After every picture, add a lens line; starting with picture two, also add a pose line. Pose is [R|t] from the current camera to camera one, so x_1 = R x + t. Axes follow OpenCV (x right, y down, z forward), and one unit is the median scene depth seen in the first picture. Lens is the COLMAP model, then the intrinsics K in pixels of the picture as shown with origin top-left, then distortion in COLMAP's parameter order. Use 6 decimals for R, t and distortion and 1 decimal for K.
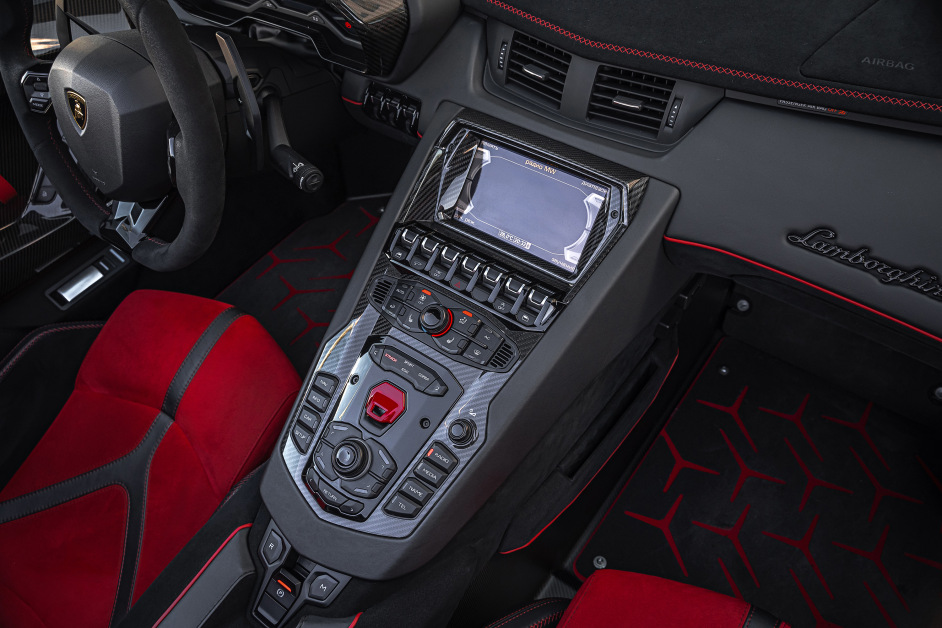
lens RADIAL K [[782.5, 0, 471.0], [0, 782.5, 314.0], [0, 0, 1]] dist [-0.139804, 0.121578]
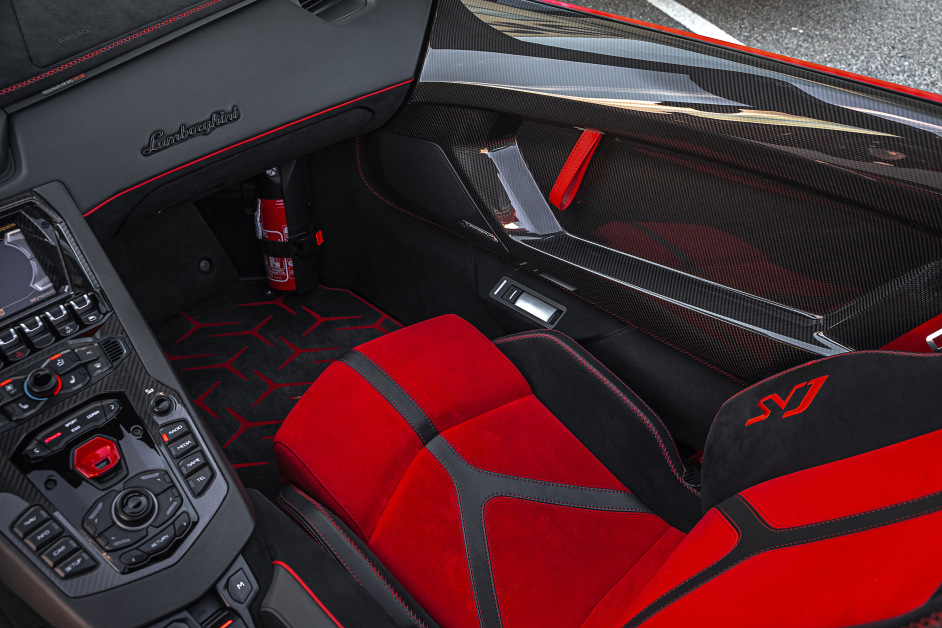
lens RADIAL K [[793.0, 0, 485.6], [0, 793.0, 286.5], [0, 0, 1]] dist [-0.041255, 0.001598]
pose [[0.059178, -0.560264, 0.826197, -0.767428], [0.713840, 0.602301, 0.357304, -0.020940], [-0.697804, 0.568628, 0.435582, 0.088715]]
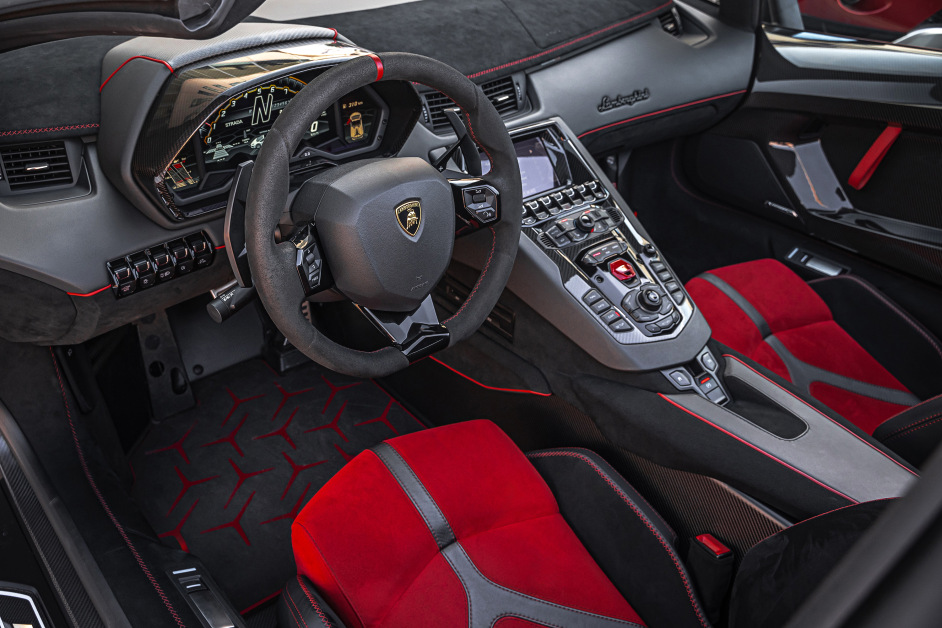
lens RADIAL K [[782.5, 0, 471.0], [0, 782.5, 314.0], [0, 0, 1]] dist [-0.139804, 0.121578]
pose [[0.231994, -0.473603, 0.849635, -1.496484], [0.701955, 0.686182, 0.190821, -0.324454], [-0.673378, 0.552136, 0.491638, 0.478496]]
